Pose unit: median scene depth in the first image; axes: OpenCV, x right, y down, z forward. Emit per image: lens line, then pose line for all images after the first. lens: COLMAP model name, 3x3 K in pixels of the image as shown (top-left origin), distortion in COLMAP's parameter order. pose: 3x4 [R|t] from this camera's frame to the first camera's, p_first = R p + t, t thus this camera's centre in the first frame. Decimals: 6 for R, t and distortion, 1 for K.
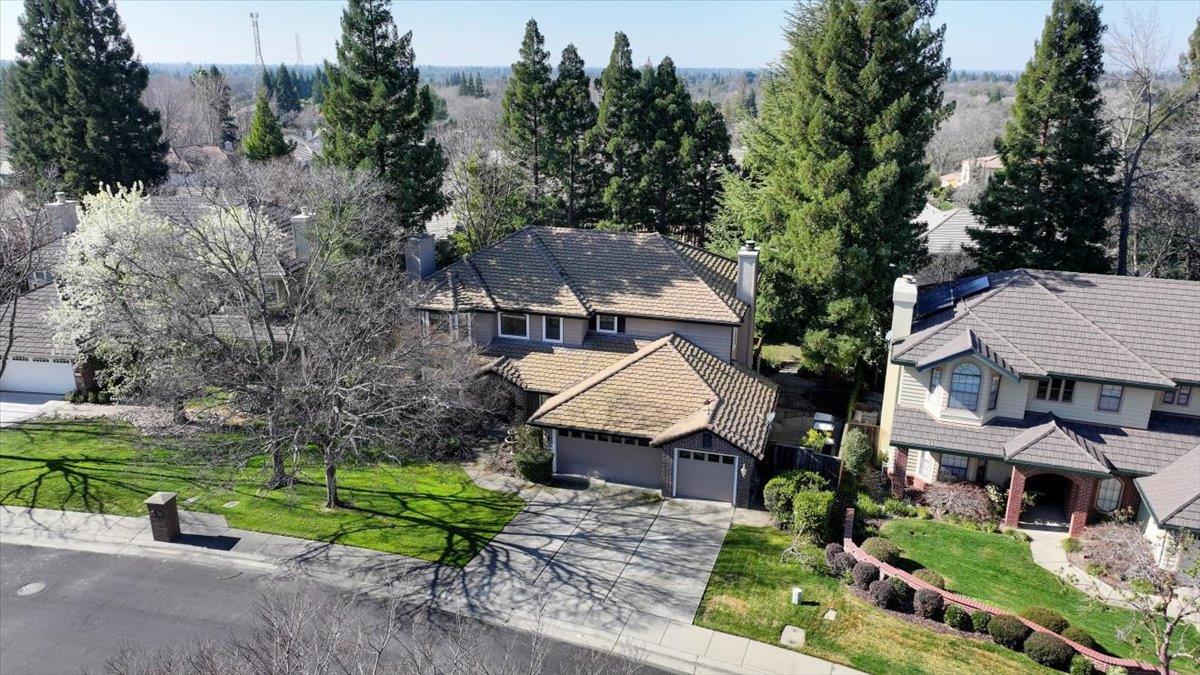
lens RADIAL K [[848.5, 0, 600.8], [0, 848.5, 333.3], [0, 0, 1]] dist [0.002190, 0.013229]
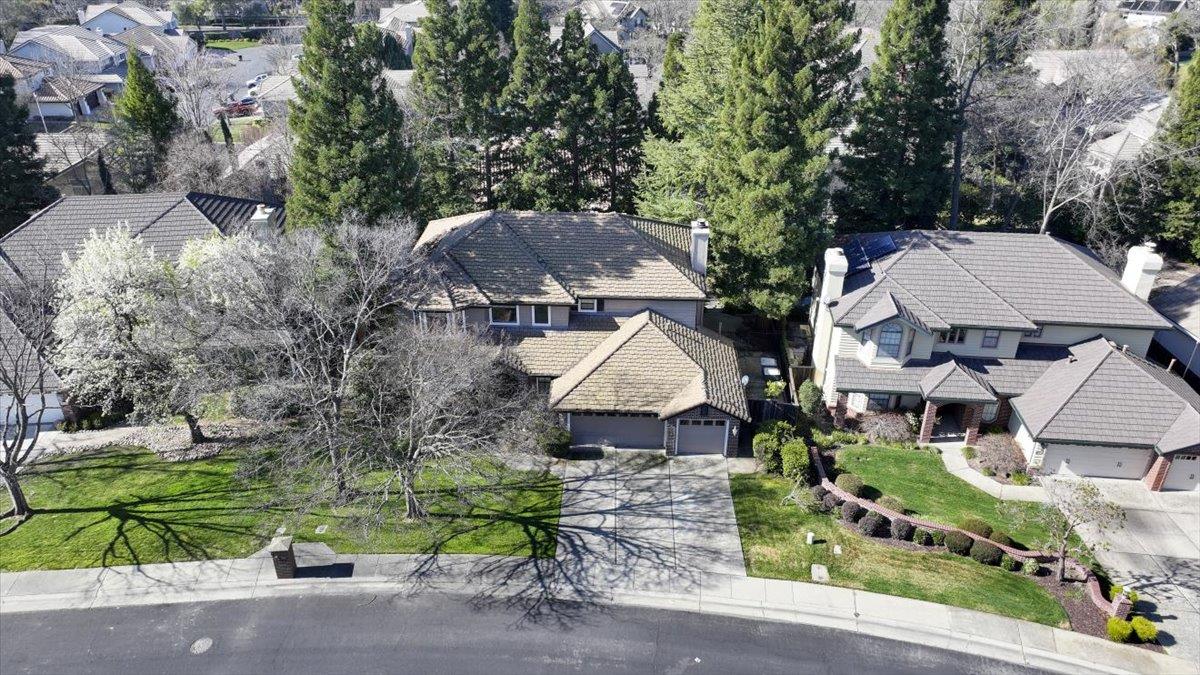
lens RADIAL K [[848.5, 0, 601.9], [0, 848.5, 336.5], [0, 0, 1]] dist [0.002190, 0.013229]
pose [[0.969268, -0.119822, 0.214856, -0.271480], [0.076587, 0.976937, 0.199321, -0.236621], [-0.233784, -0.176740, 0.956090, -0.121430]]
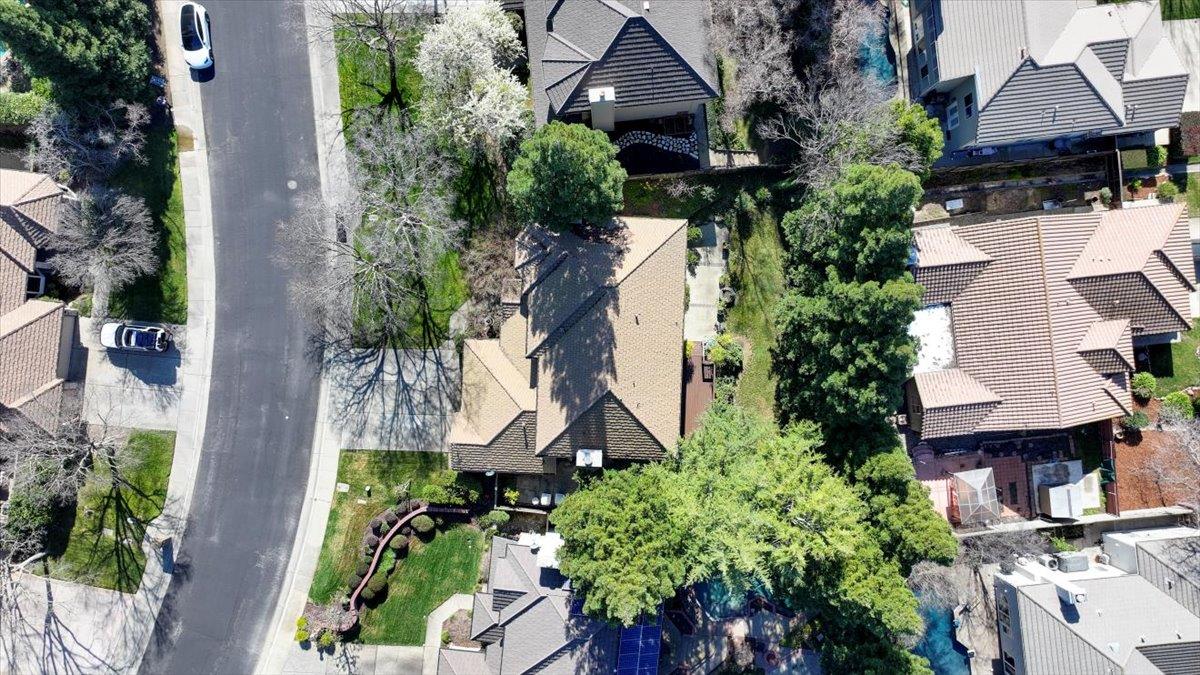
lens RADIAL K [[848.5, 0, 598.8], [0, 848.5, 332.1], [0, 0, 1]] dist [0.002190, 0.013229]
pose [[0.242319, 0.970088, -0.014497, -0.005999], [-0.281334, 0.084559, 0.955877, -1.791741], [0.928511, -0.227549, 0.293409, 0.802223]]
